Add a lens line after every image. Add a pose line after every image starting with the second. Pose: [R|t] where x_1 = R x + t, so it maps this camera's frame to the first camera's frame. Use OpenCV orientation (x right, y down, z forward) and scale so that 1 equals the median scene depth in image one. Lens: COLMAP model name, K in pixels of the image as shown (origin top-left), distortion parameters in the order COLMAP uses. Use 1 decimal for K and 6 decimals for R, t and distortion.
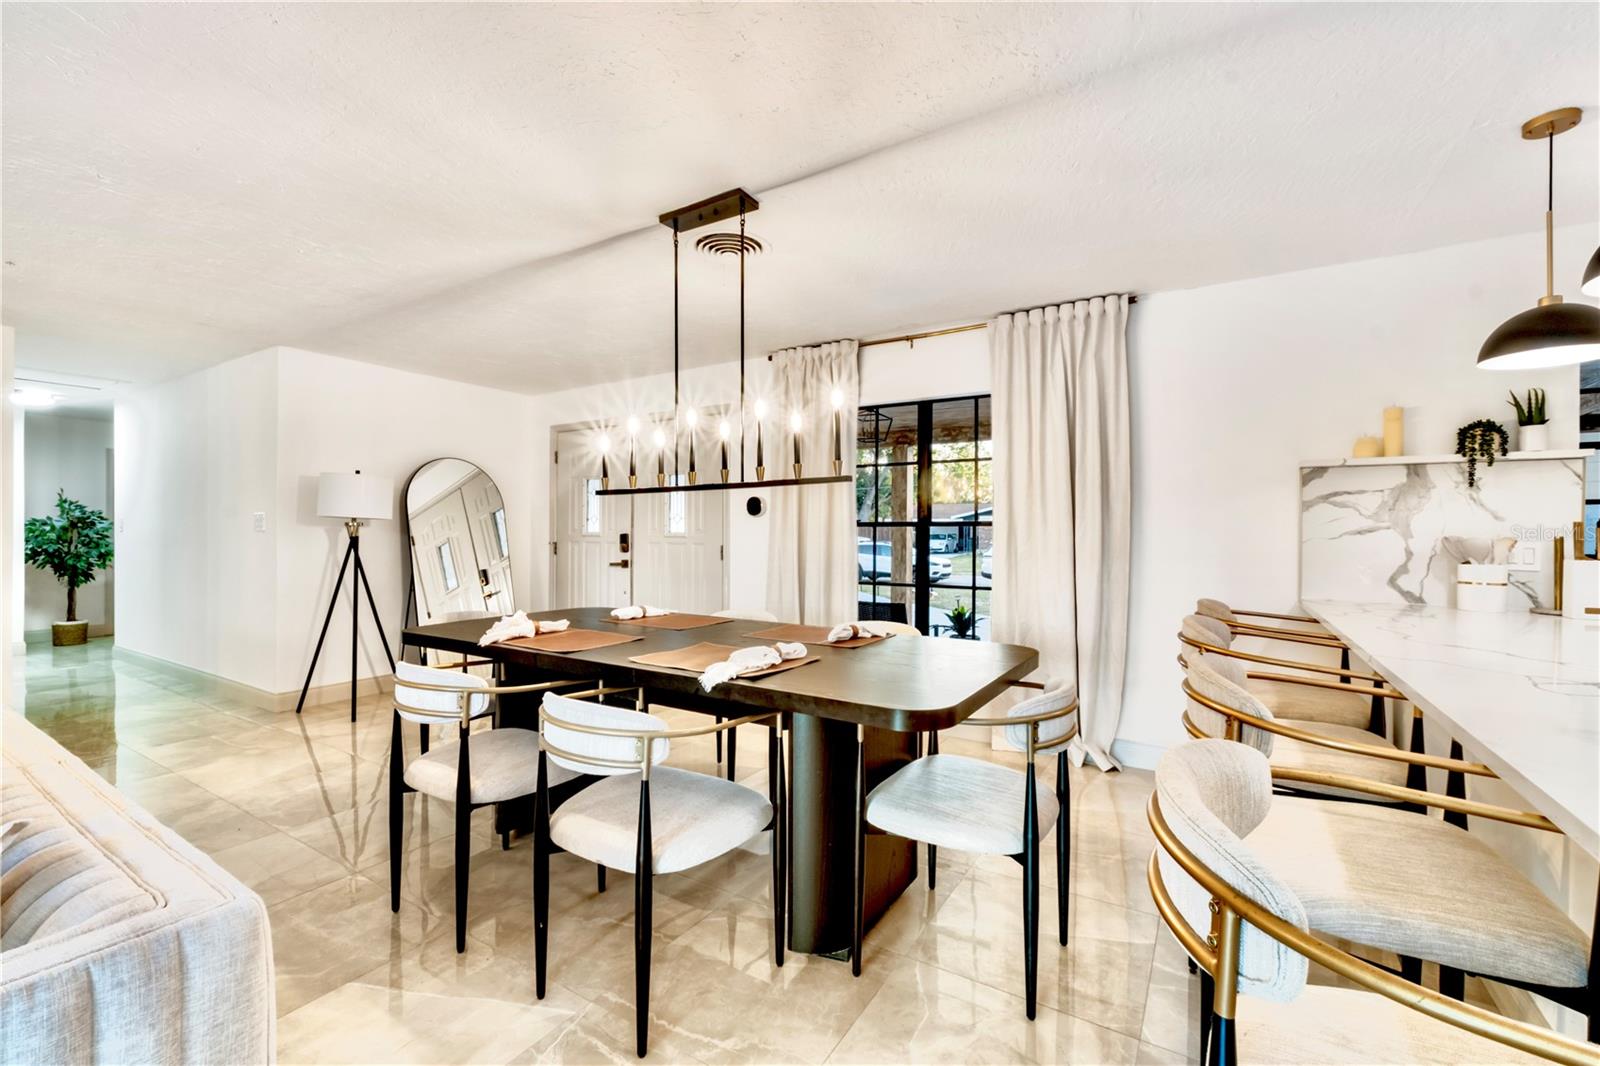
lens RADIAL K [[684.0, 0, 799.2], [0, 684.0, 538.8], [0, 0, 1]] dist [0.003511, 0.000571]
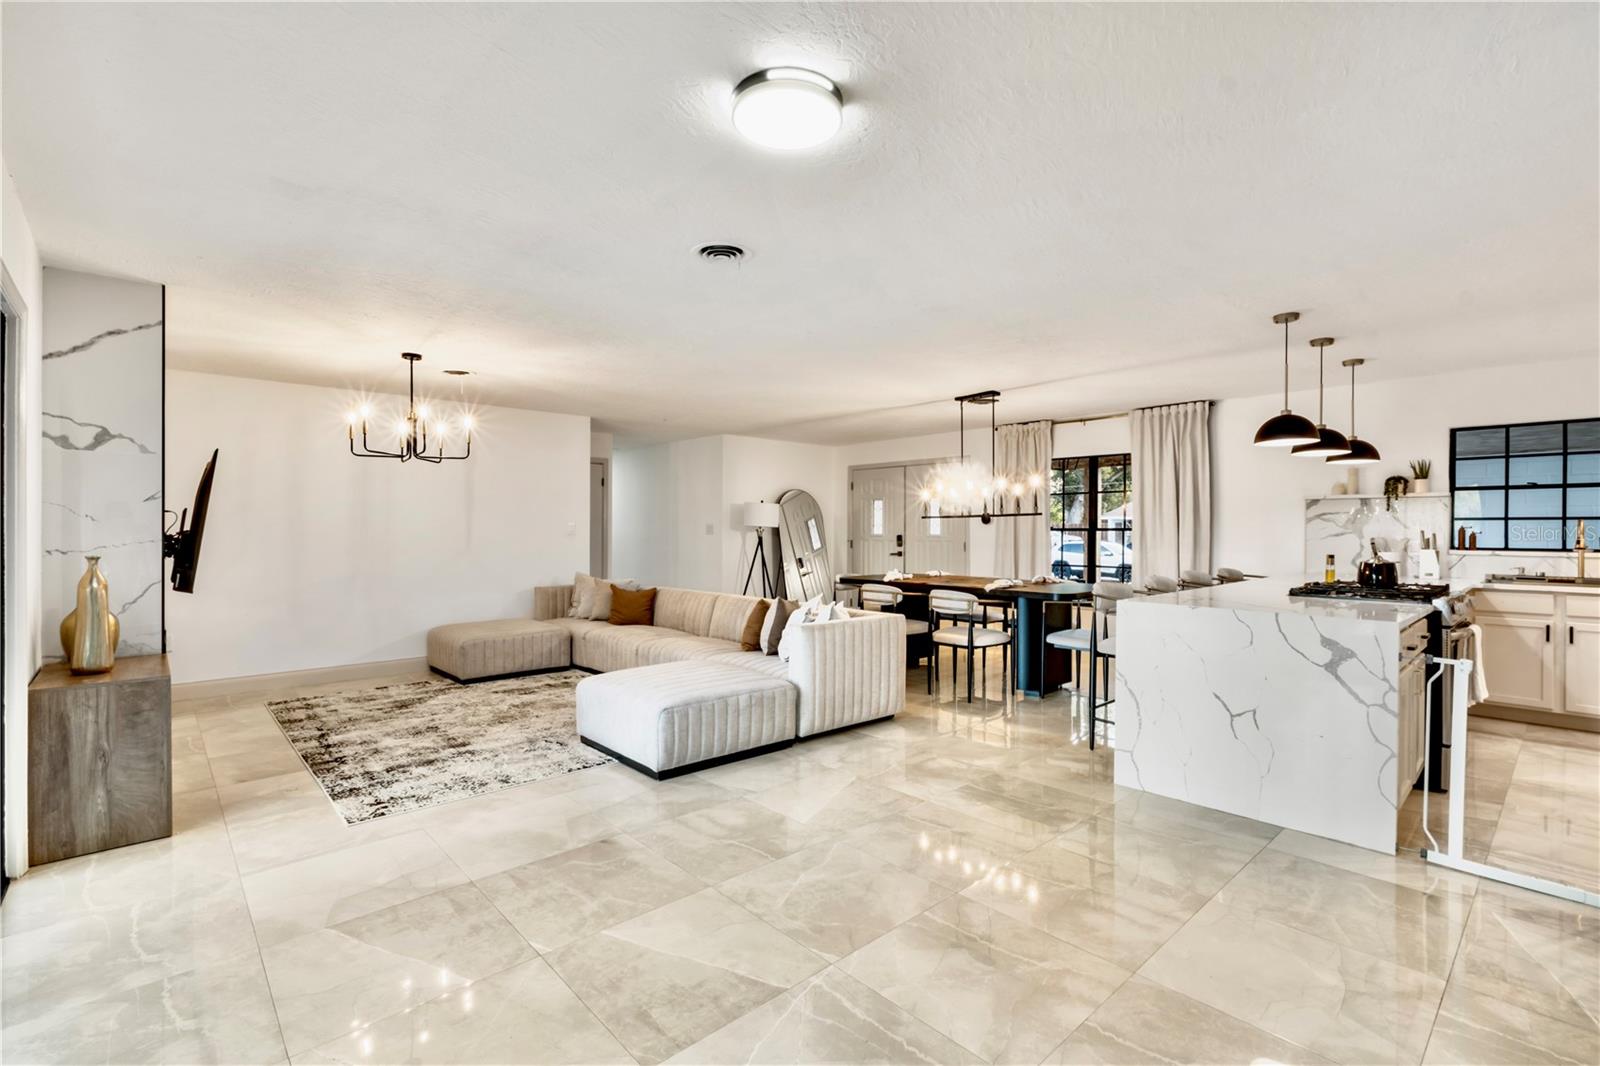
lens RADIAL K [[731.6, 0, 800.0], [0, 731.6, 533.0], [0, 0, 1]] dist [-0.001415, -0.000138]
pose [[0.963899, -0.001779, -0.266263, -0.041881], [0.000346, 0.999985, -0.005427, -0.005029], [0.266269, 0.005139, 0.963885, -1.211586]]
